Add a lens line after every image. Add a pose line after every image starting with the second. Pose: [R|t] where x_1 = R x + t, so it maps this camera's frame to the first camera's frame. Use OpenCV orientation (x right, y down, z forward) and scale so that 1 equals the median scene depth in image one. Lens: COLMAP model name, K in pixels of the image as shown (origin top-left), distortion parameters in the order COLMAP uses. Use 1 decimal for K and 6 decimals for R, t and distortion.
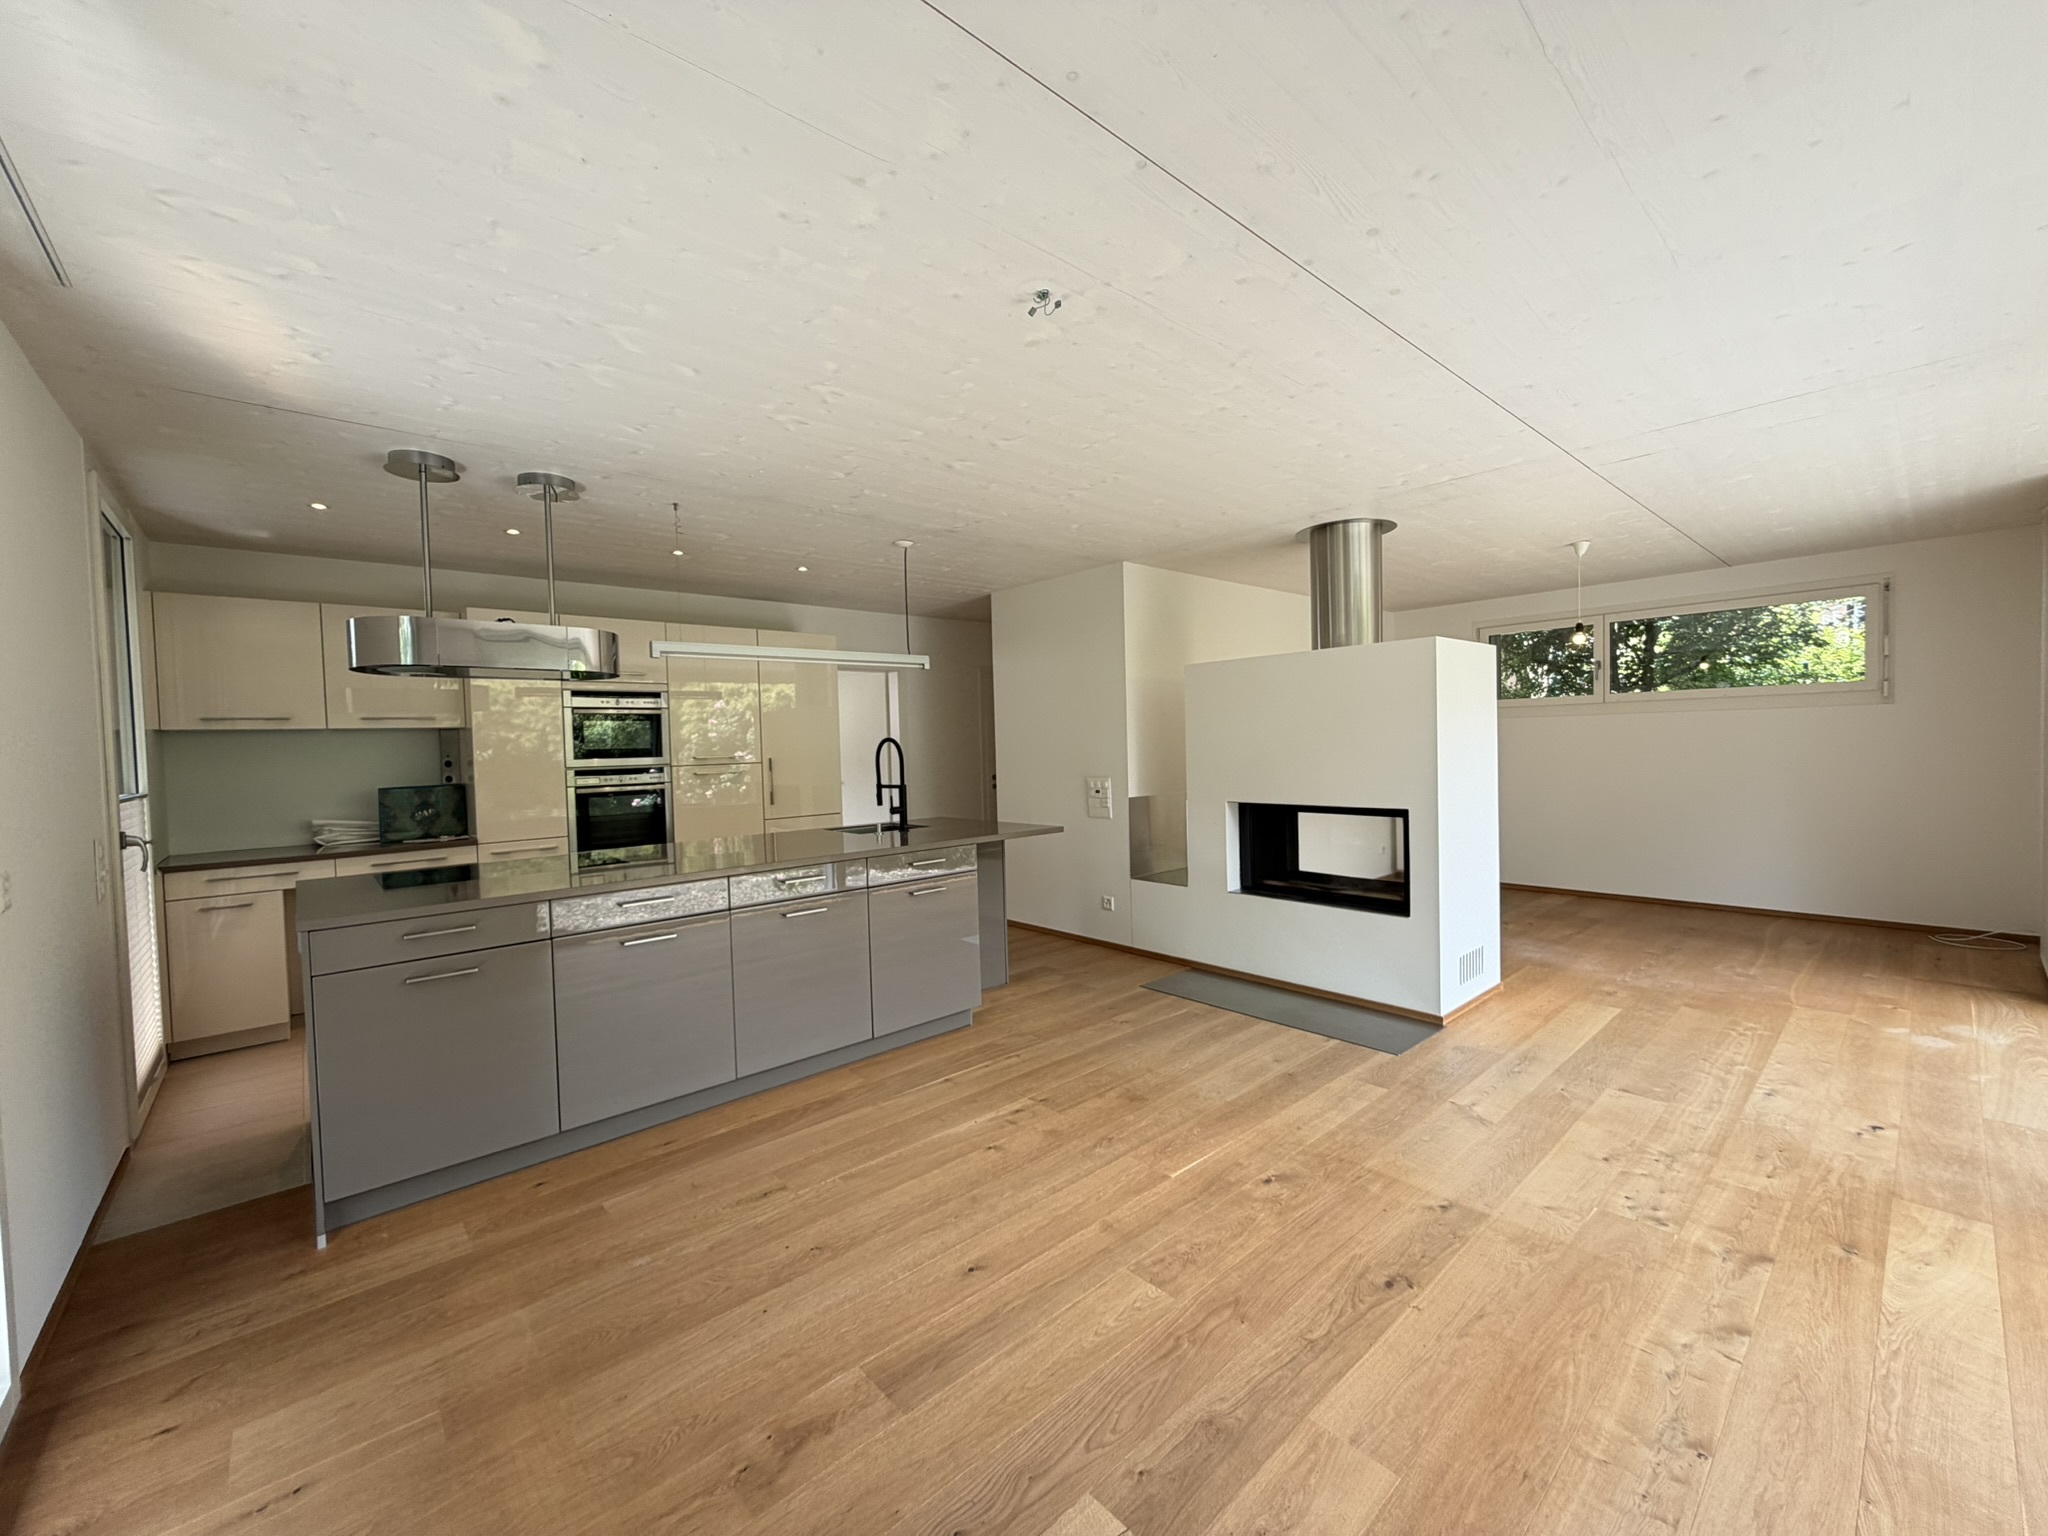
lens RADIAL K [[814.9, 0, 1024.0], [0, 814.9, 768.0], [0, 0, 1]] dist [0.001184, 0.000052]
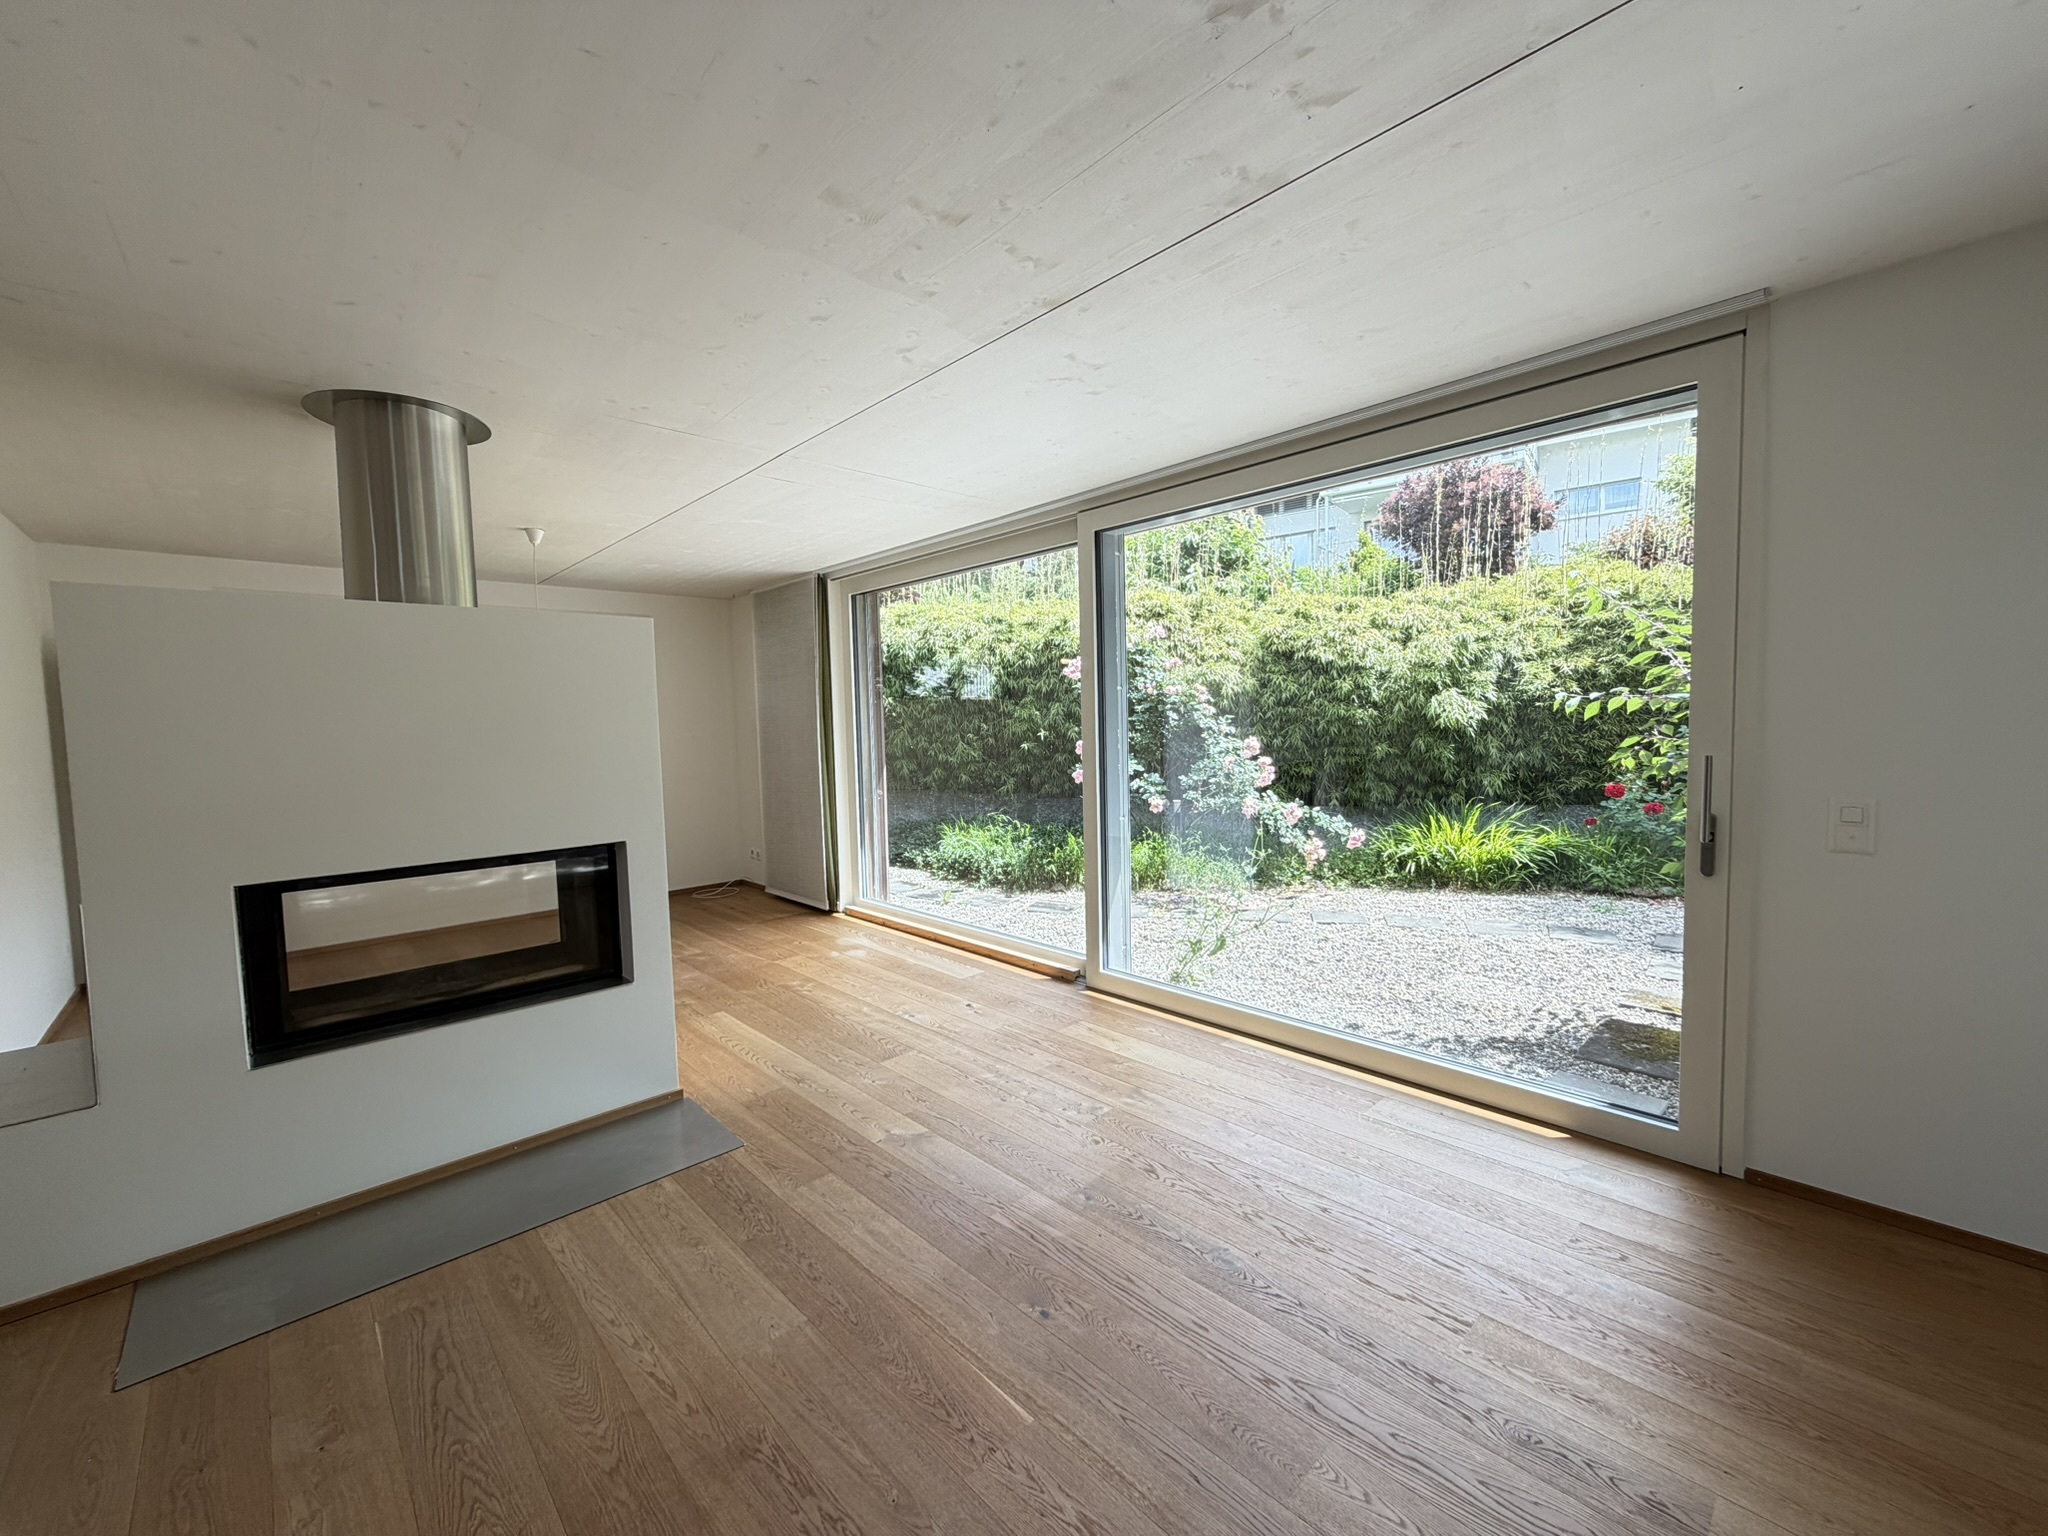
lens RADIAL K [[814.9, 0, 1024.0], [0, 814.9, 768.0], [0, 0, 1]] dist [0.001184, 0.000052]
pose [[-0.017271, -0.034244, 0.999264, -0.294387], [0.060890, 0.997522, 0.035237, -0.020796], [-0.997995, 0.061454, -0.015143, 0.660885]]
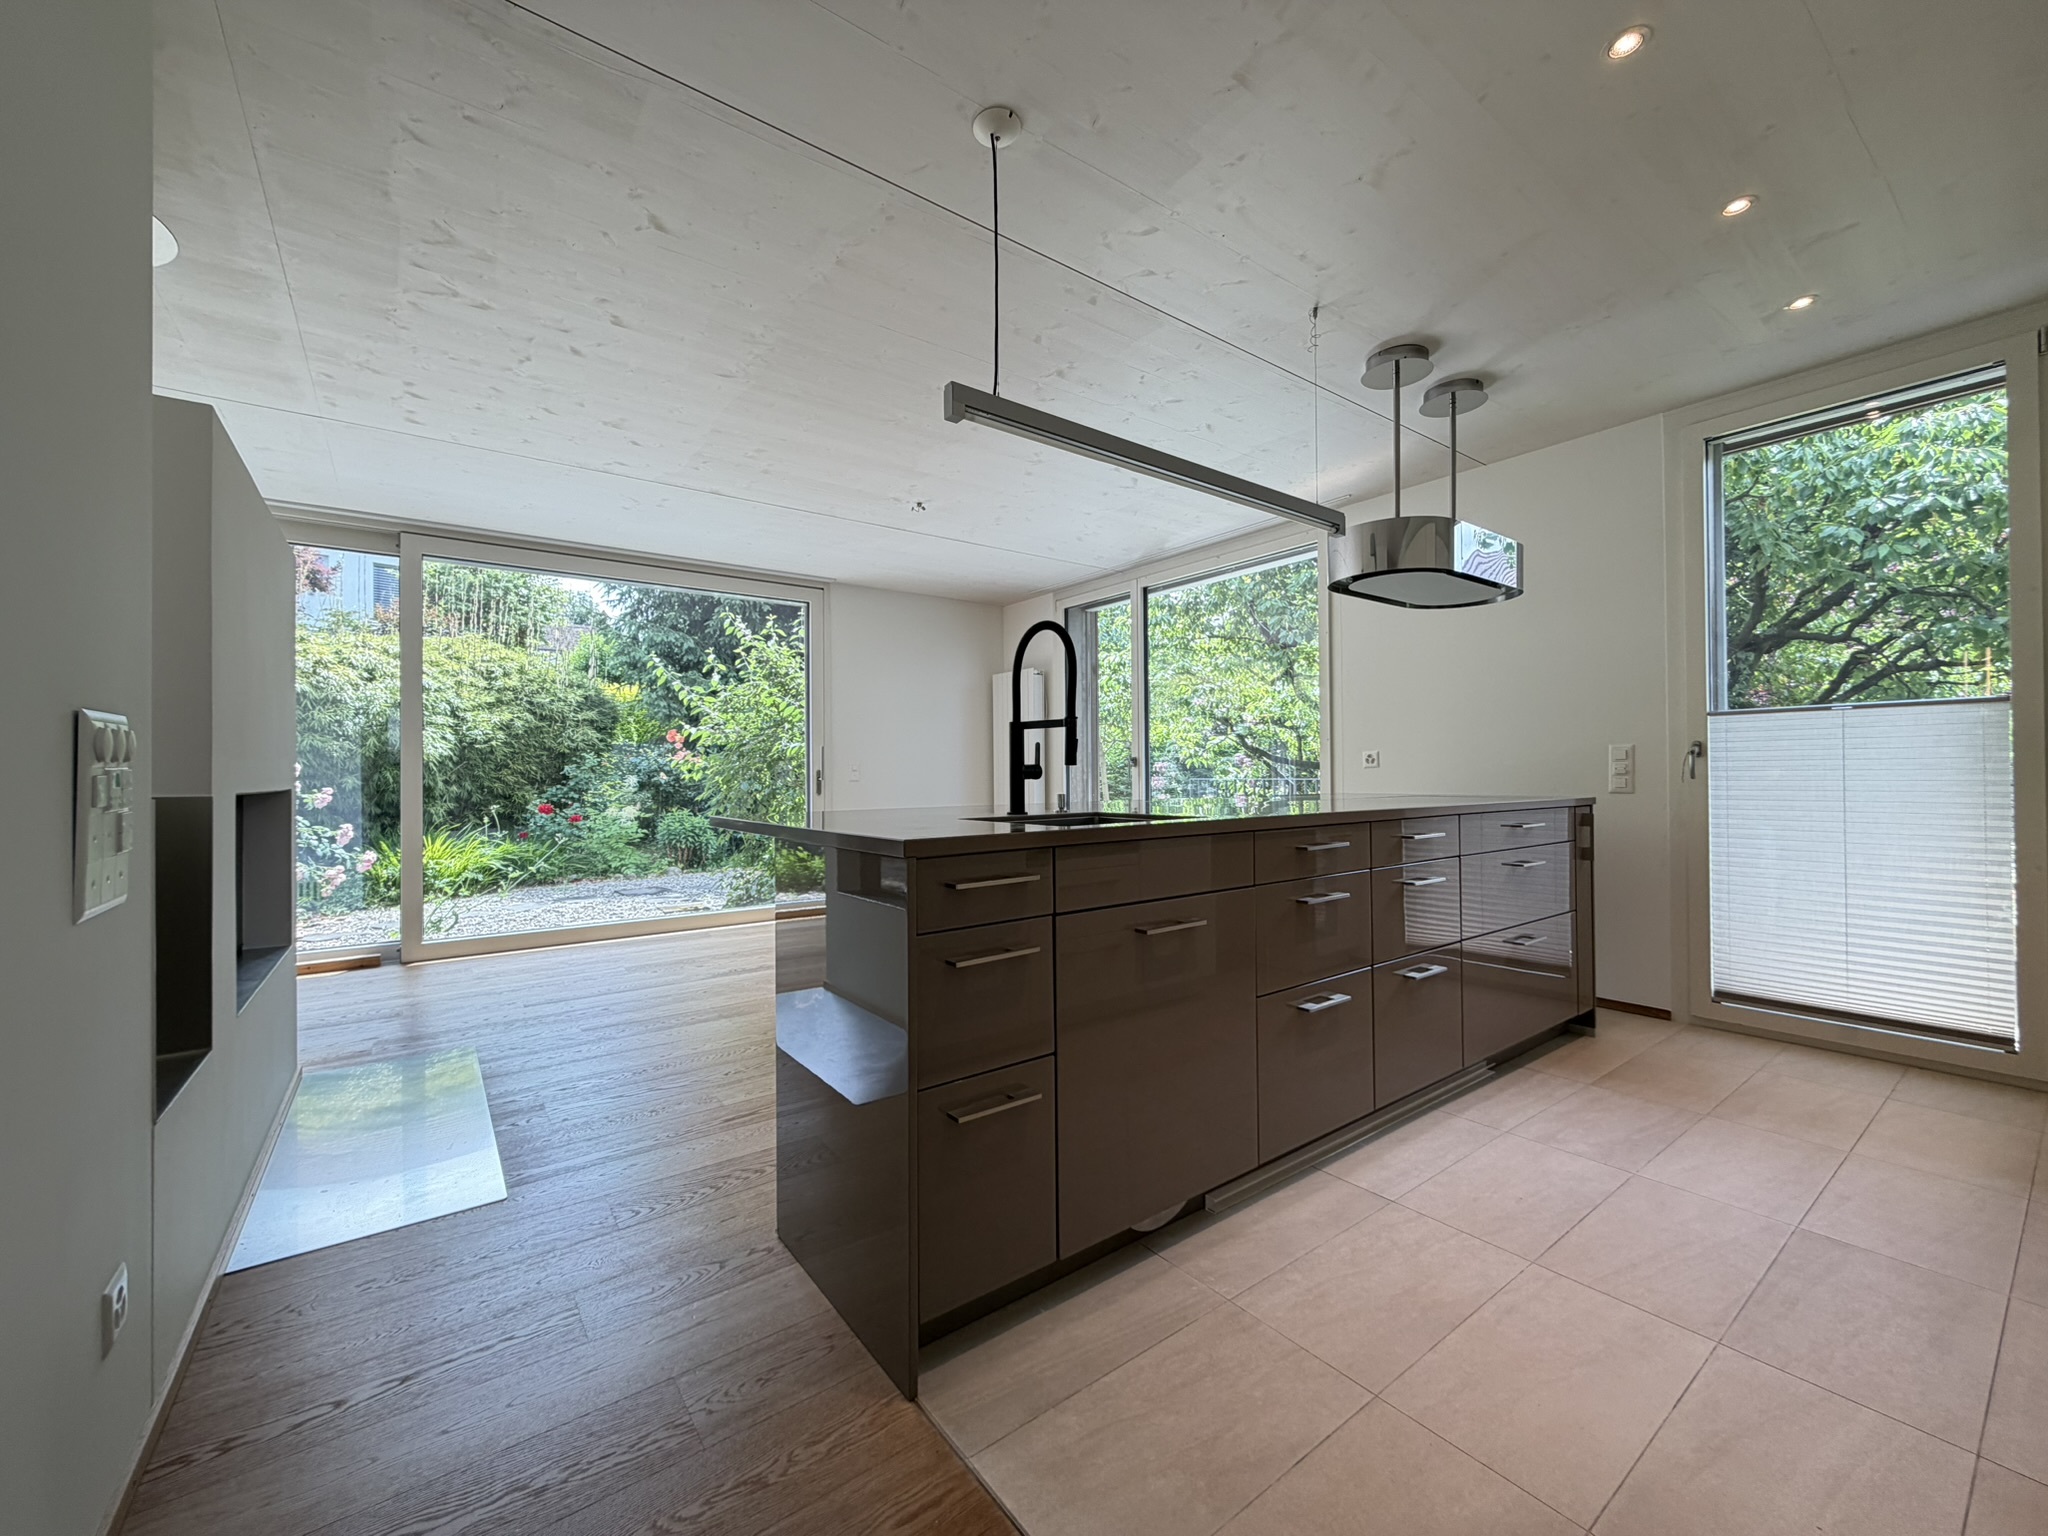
lens RADIAL K [[814.9, 0, 1024.0], [0, 814.9, 768.0], [0, 0, 1]] dist [0.001184, 0.000052]
pose [[-0.995707, 0.034421, 0.085923, -0.200808], [0.036556, 0.999058, 0.023393, 0.039235], [-0.085036, 0.026434, -0.996027, 1.723708]]
